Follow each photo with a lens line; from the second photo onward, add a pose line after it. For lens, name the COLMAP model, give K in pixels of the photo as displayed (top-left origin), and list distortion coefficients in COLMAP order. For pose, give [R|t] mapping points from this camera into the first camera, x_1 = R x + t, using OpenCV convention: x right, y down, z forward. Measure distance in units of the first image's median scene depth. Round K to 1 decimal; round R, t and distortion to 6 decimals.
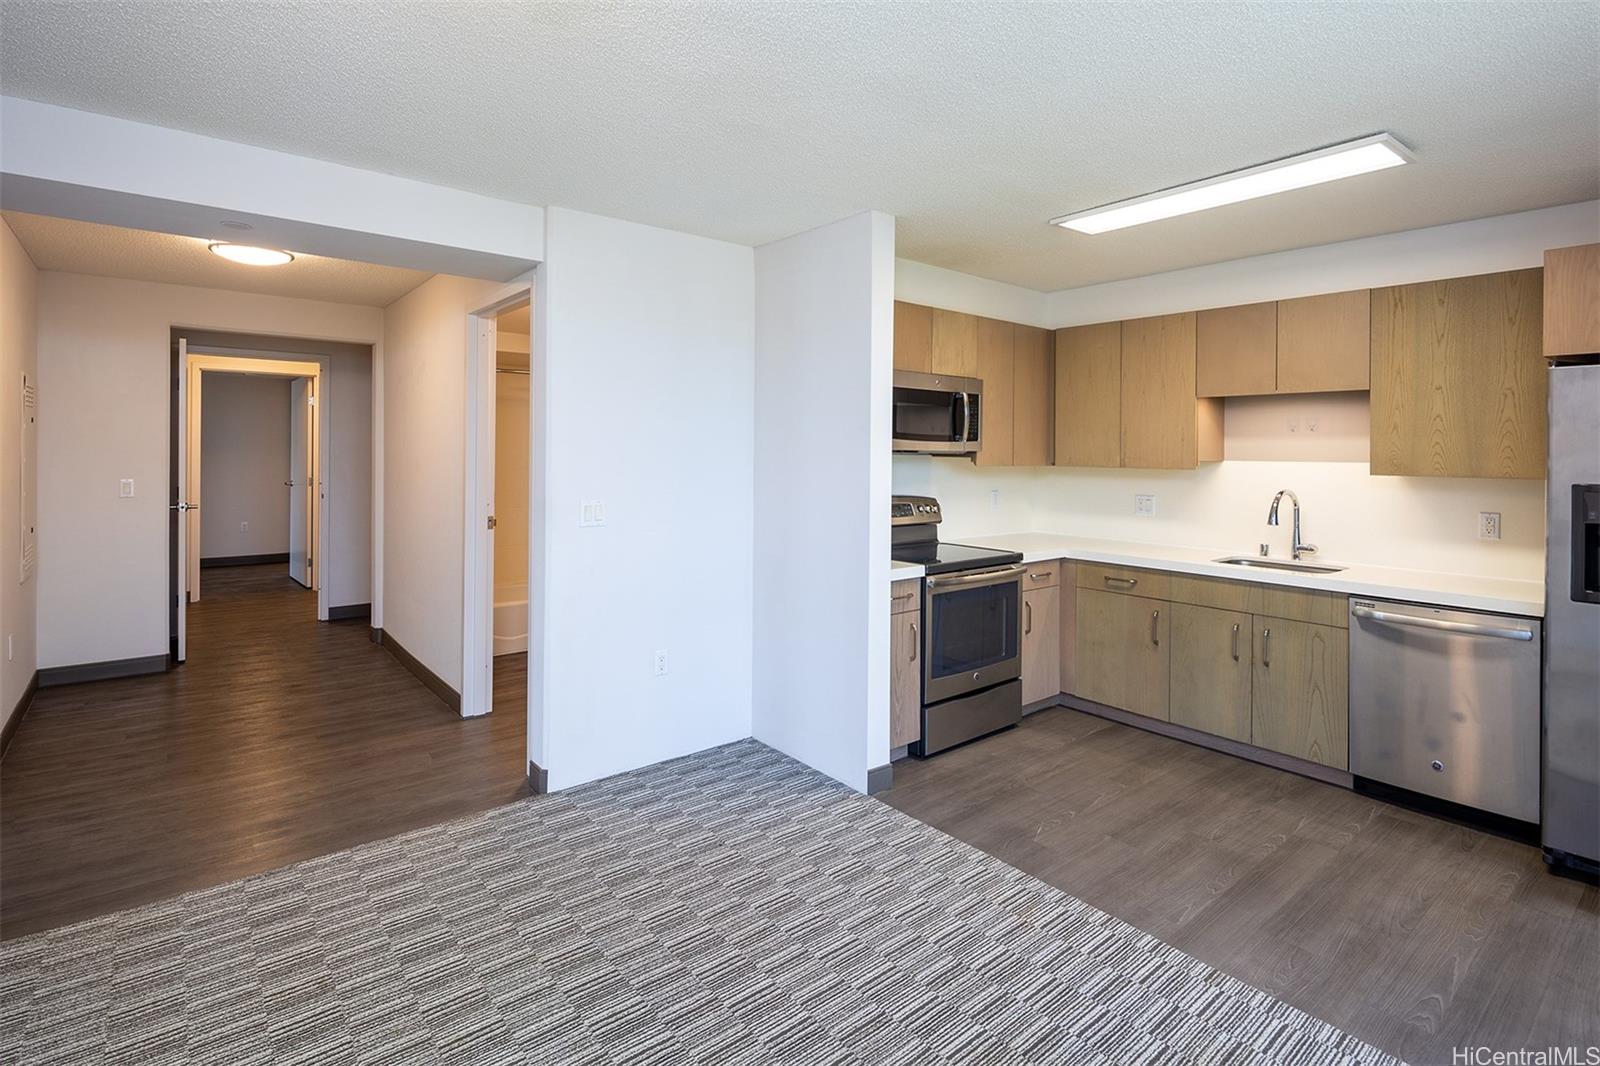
lens RADIAL K [[777.7, 0, 803.6], [0, 777.7, 443.5], [0, 0, 1]] dist [0.001089, -0.002599]
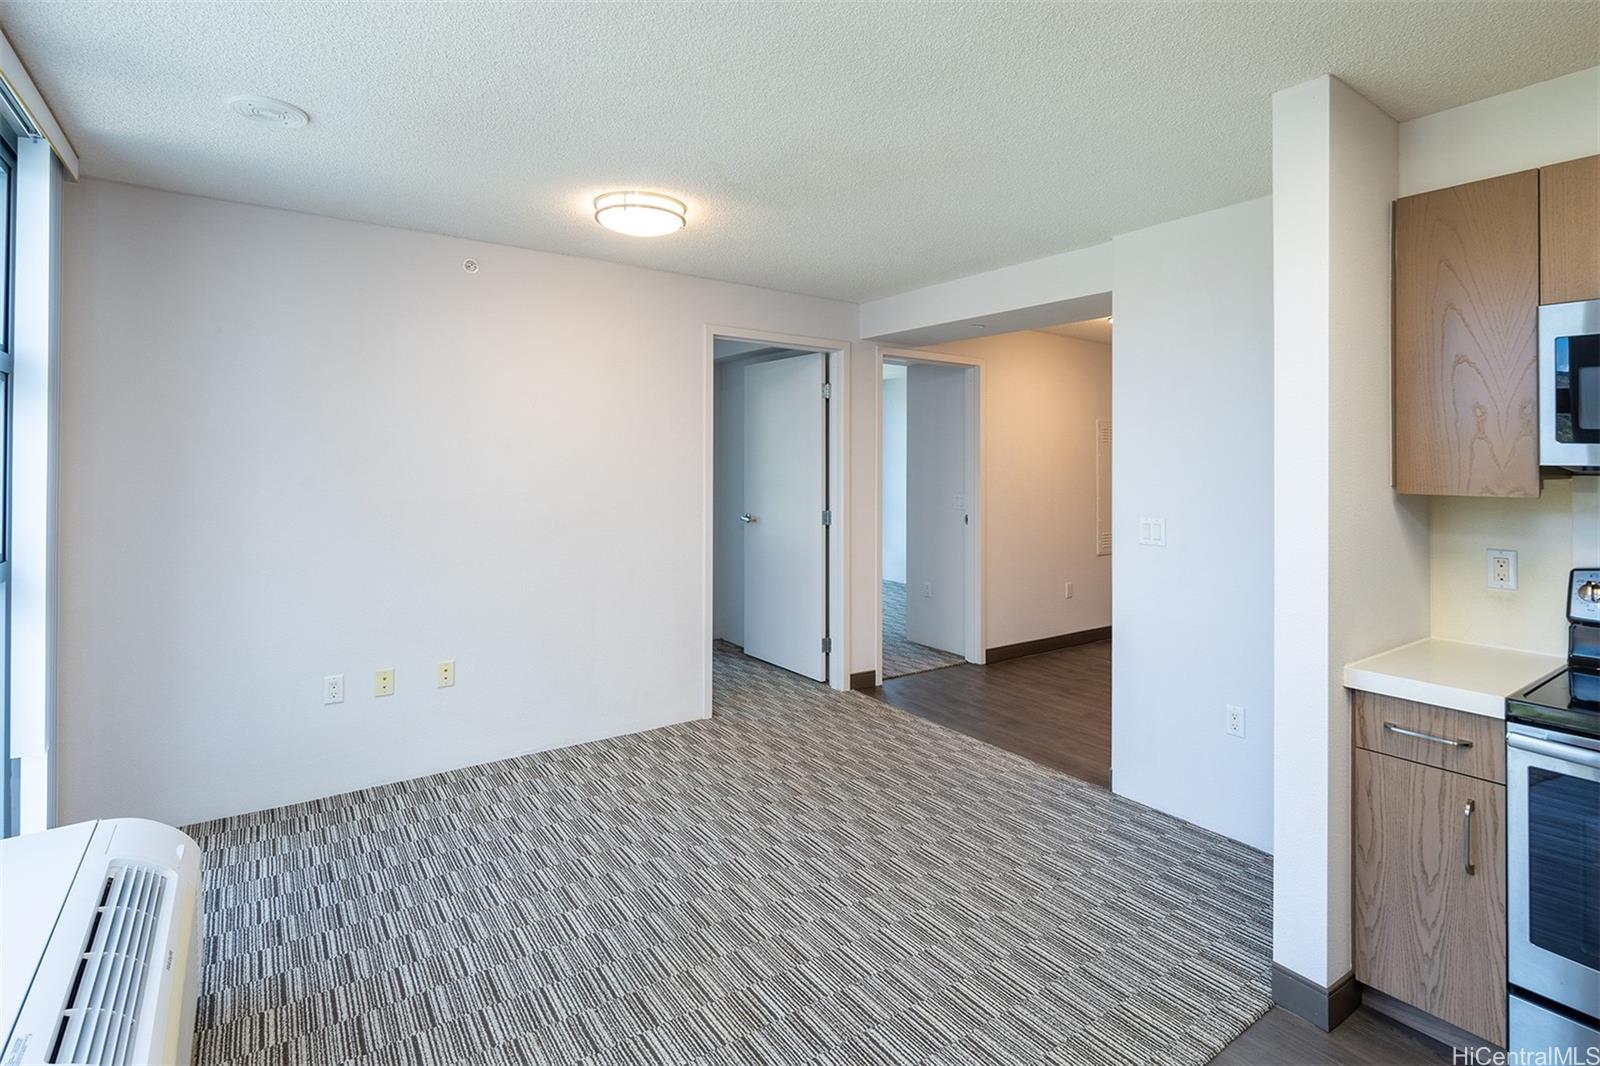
lens RADIAL K [[777.7, 0, 804.8], [0, 777.7, 457.4], [0, 0, 1]] dist [0.001089, -0.002599]
pose [[-0.063022, -0.010109, -0.997961, 0.658627], [-0.002252, 0.999948, -0.009987, 0.005838], [0.998010, 0.001618, -0.063042, 0.564530]]
